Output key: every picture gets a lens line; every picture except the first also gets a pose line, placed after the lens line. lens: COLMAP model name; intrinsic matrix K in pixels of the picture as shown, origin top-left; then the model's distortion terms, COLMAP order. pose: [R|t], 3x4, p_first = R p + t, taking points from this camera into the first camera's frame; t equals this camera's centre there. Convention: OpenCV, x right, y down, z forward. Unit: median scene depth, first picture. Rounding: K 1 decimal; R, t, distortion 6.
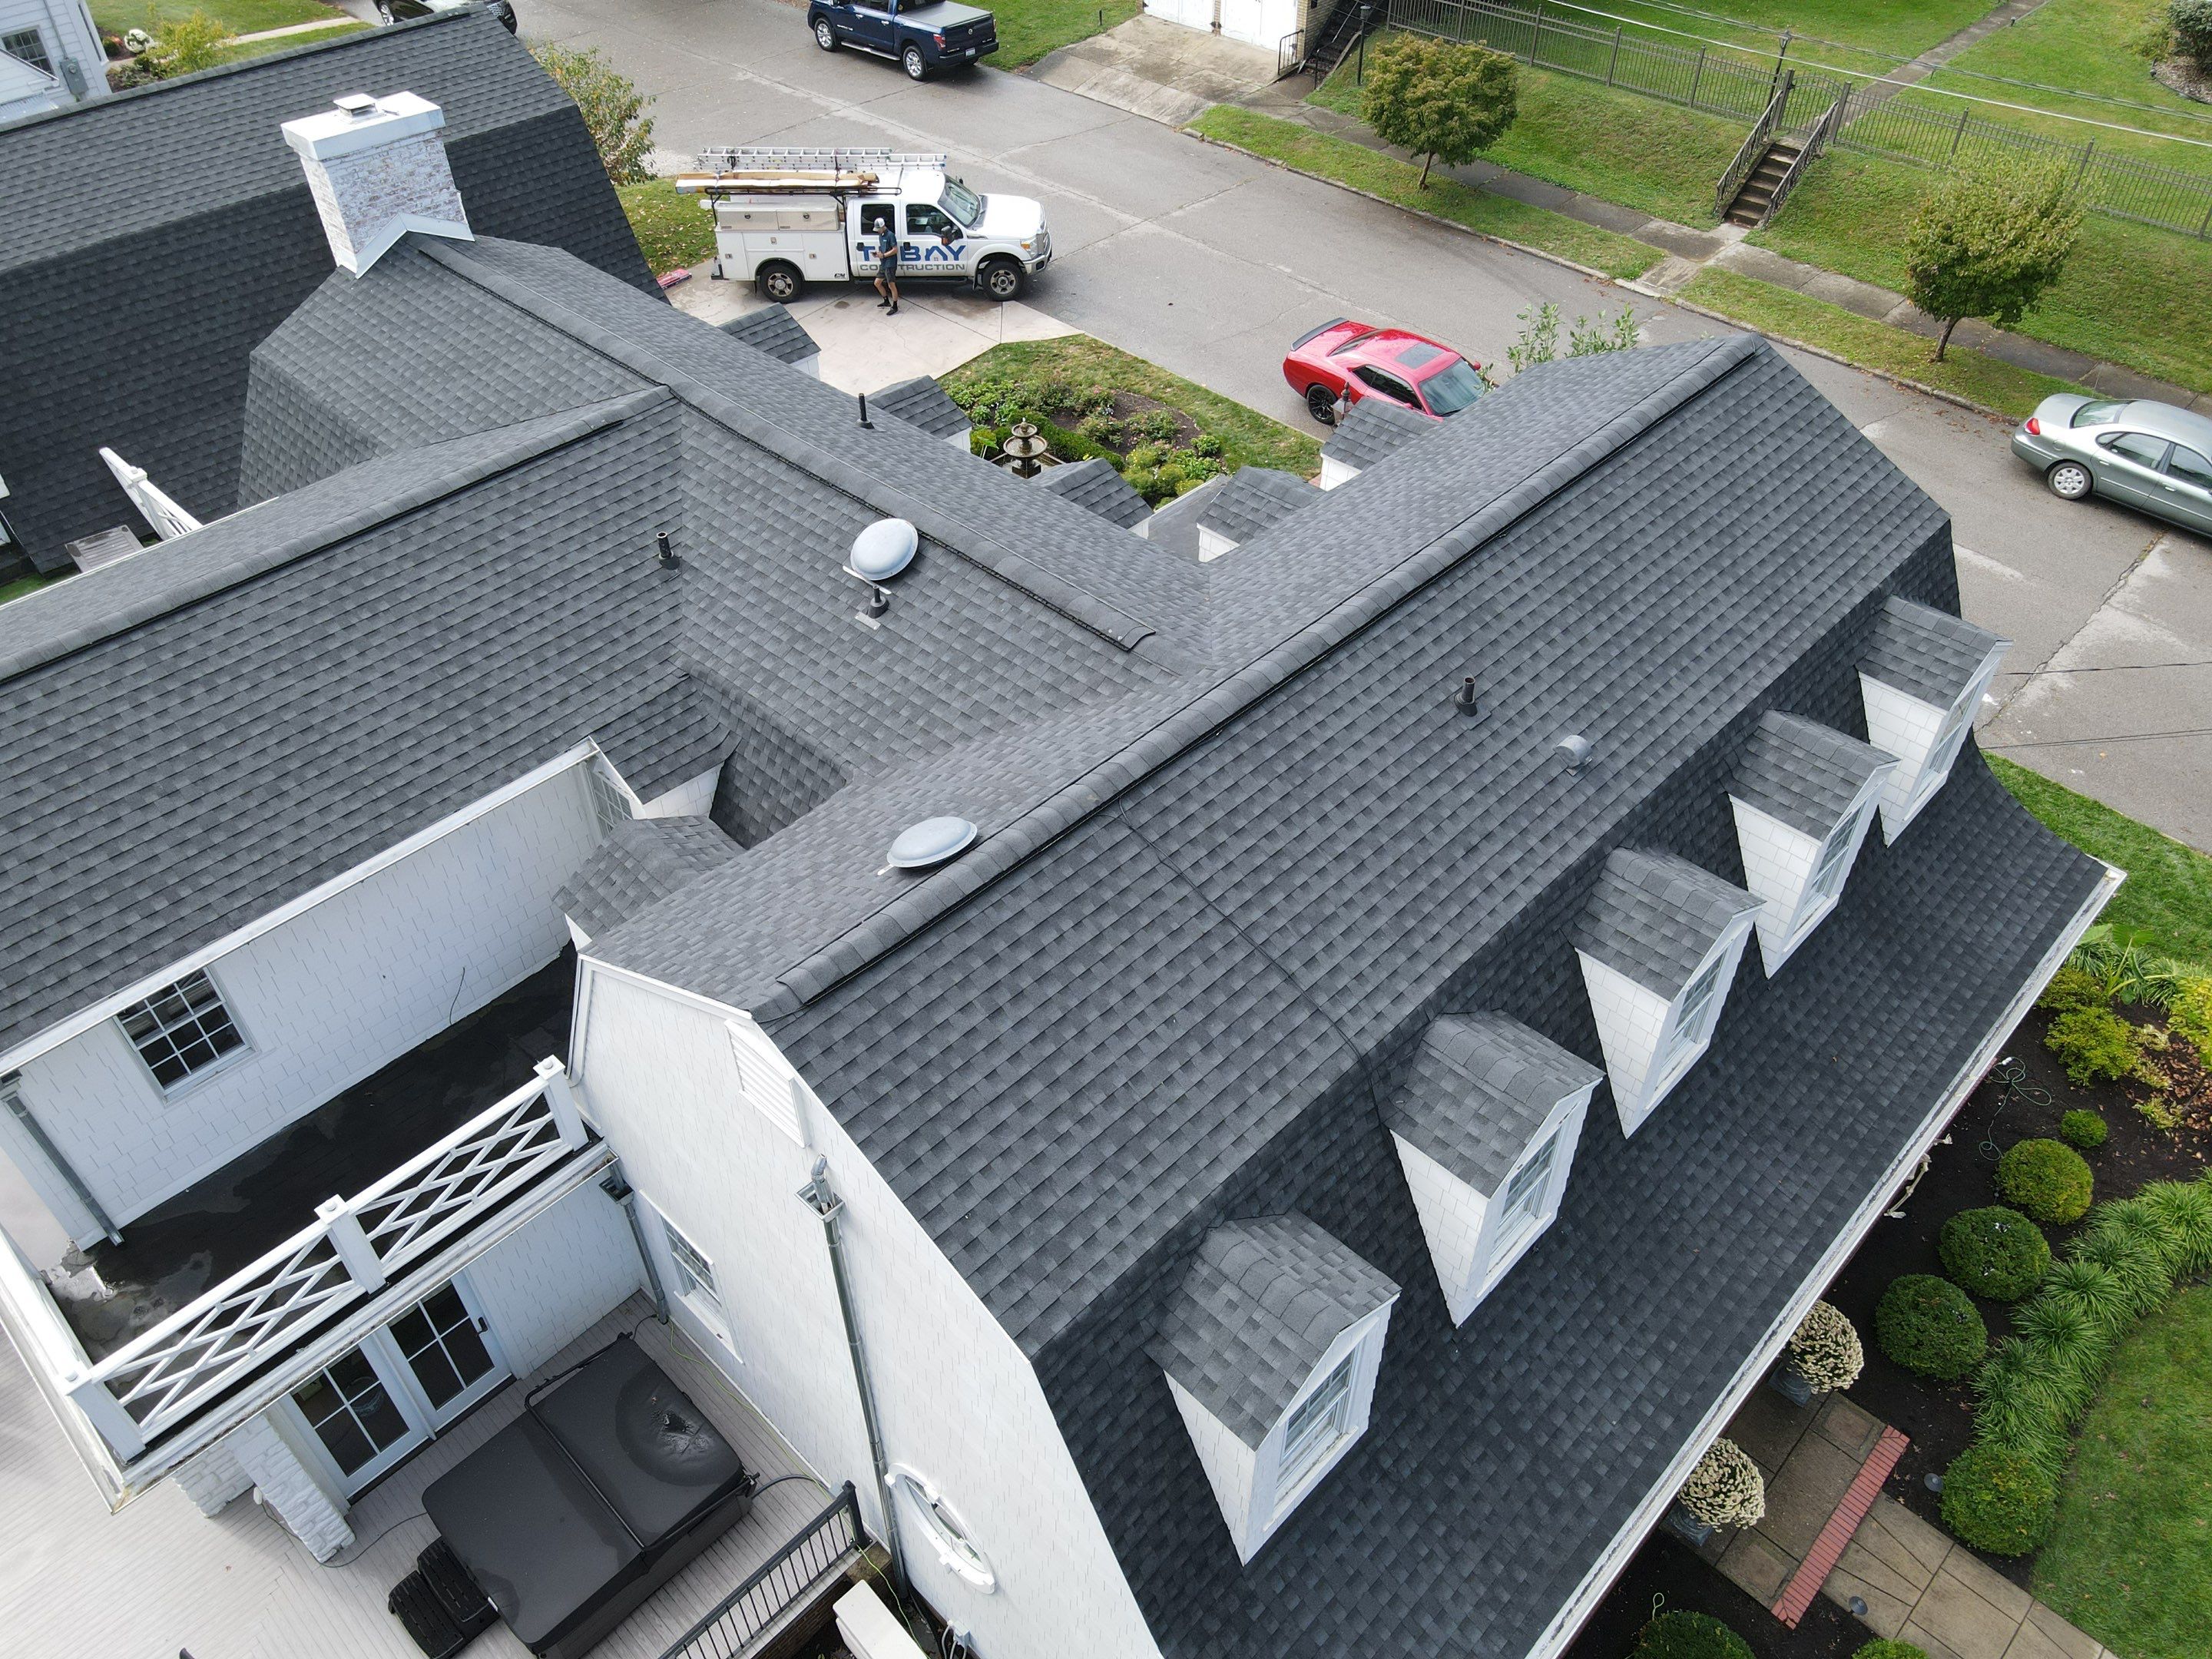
lens RADIAL K [[1624.2, 0, 1096.1], [0, 1624.2, 835.7], [0, 0, 1]] dist [0.019872, -0.008508]
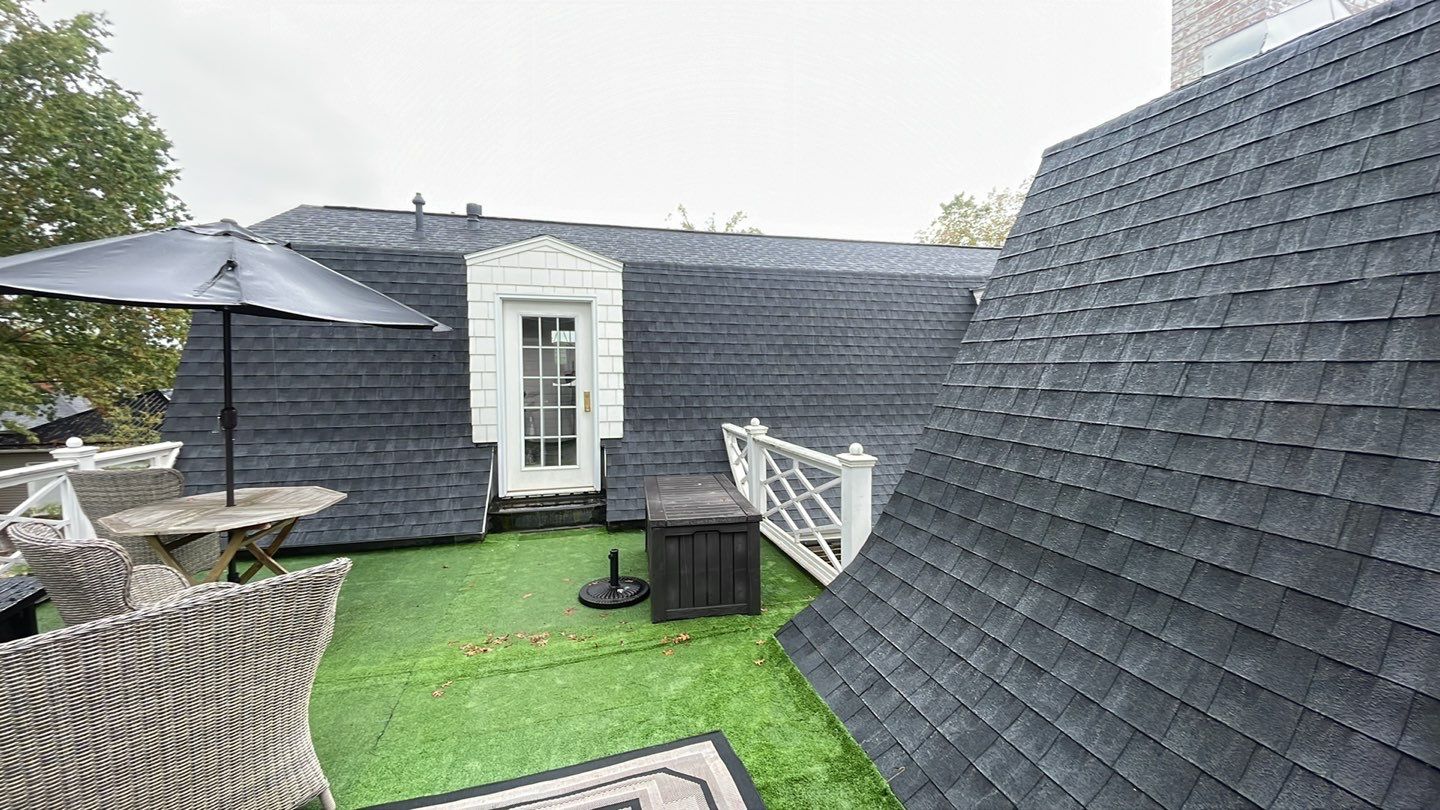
lens RADIAL K [[564.0, 0, 724.2], [0, 564.0, 399.0], [0, 0, 1]] dist [0.027770, -0.024084]
pose [[0.861643, 0.031109, -0.506560, -0.641282], [-0.348389, 0.762055, -0.545800, -0.107970], [0.369048, 0.646765, 0.667457, 1.112854]]
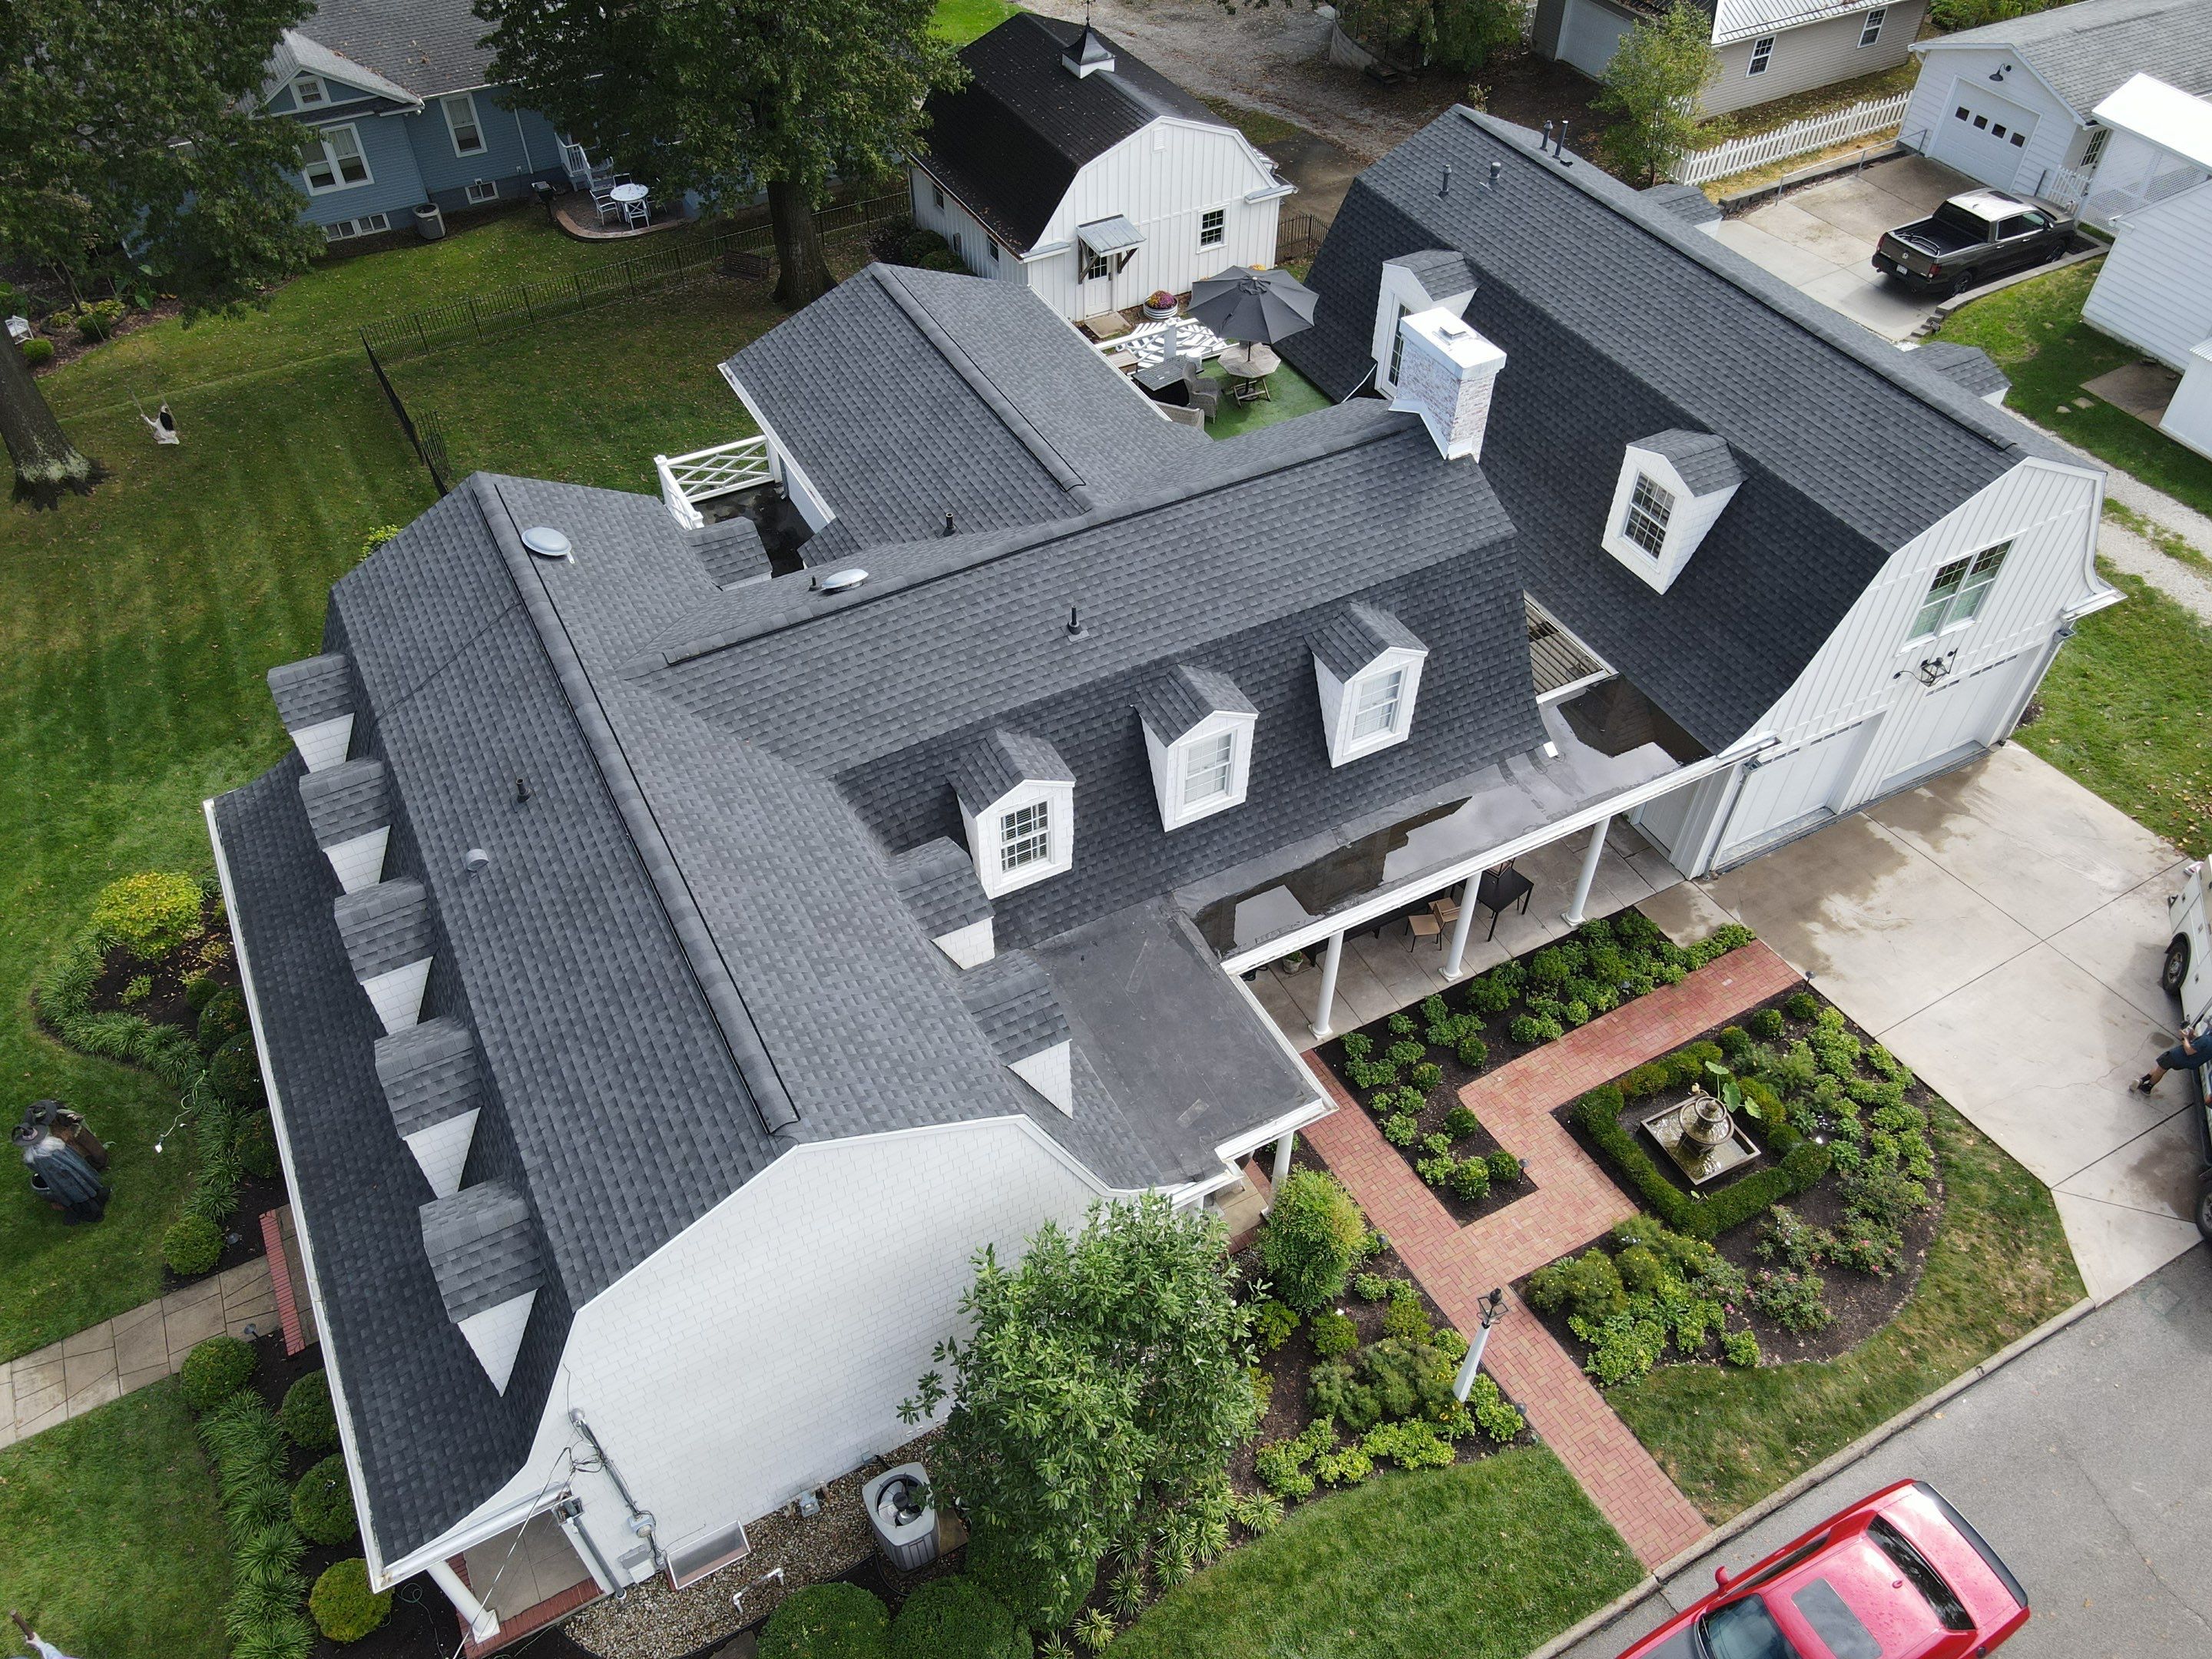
lens RADIAL K [[1624.2, 0, 1096.1], [0, 1624.2, 835.7], [0, 0, 1]] dist [0.019872, -0.008508]
pose [[-0.307559, 0.695395, -0.649487, 0.909550], [-0.644711, 0.349721, 0.679738, -1.210087], [0.699826, 0.627790, 0.340769, 0.750148]]
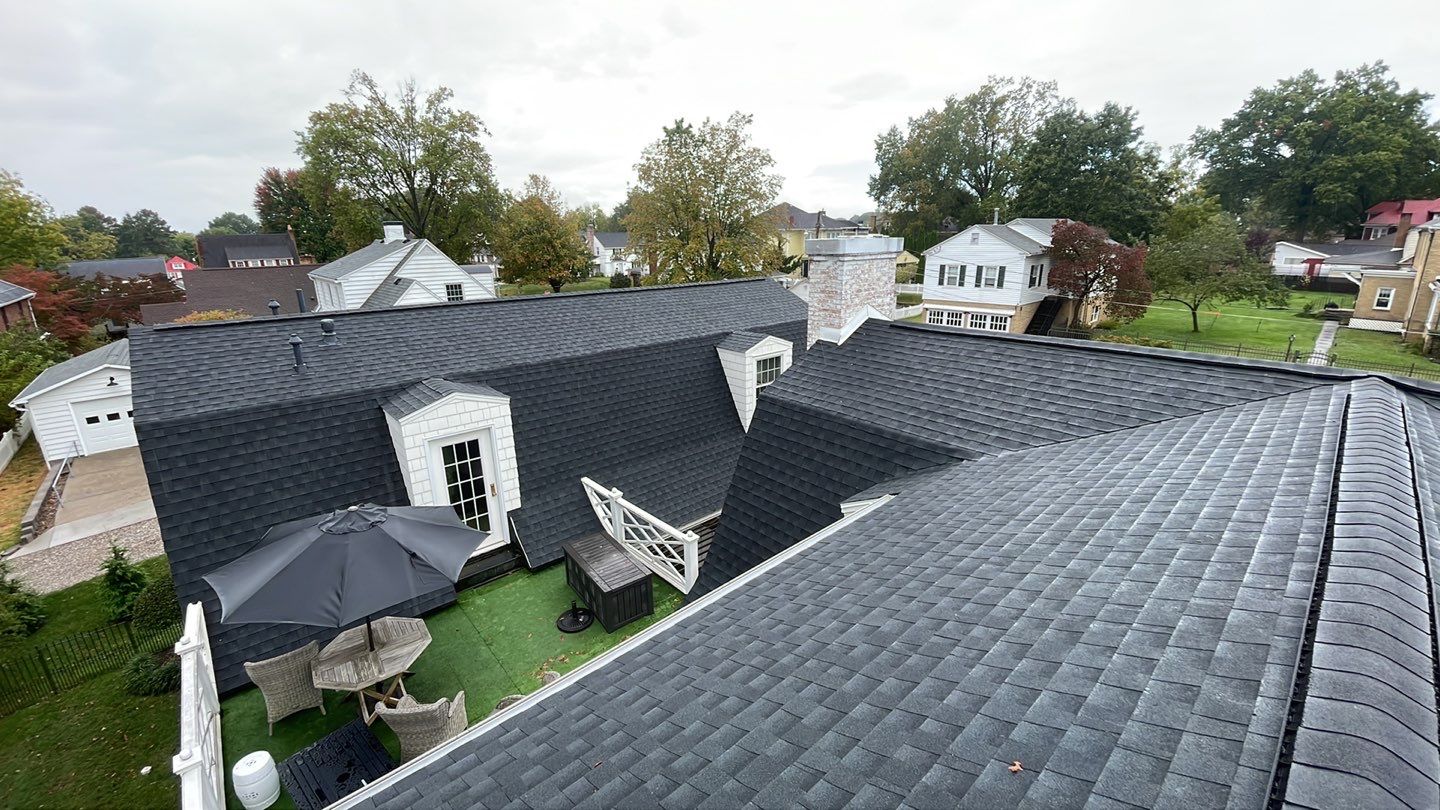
lens RADIAL K [[564.0, 0, 724.2], [0, 564.0, 399.0], [0, 0, 1]] dist [0.027770, -0.024084]
pose [[0.998265, 0.012005, -0.057638, -0.654035], [-0.036447, 0.894857, -0.444863, -0.121834], [0.046237, 0.446192, 0.893742, 0.768255]]
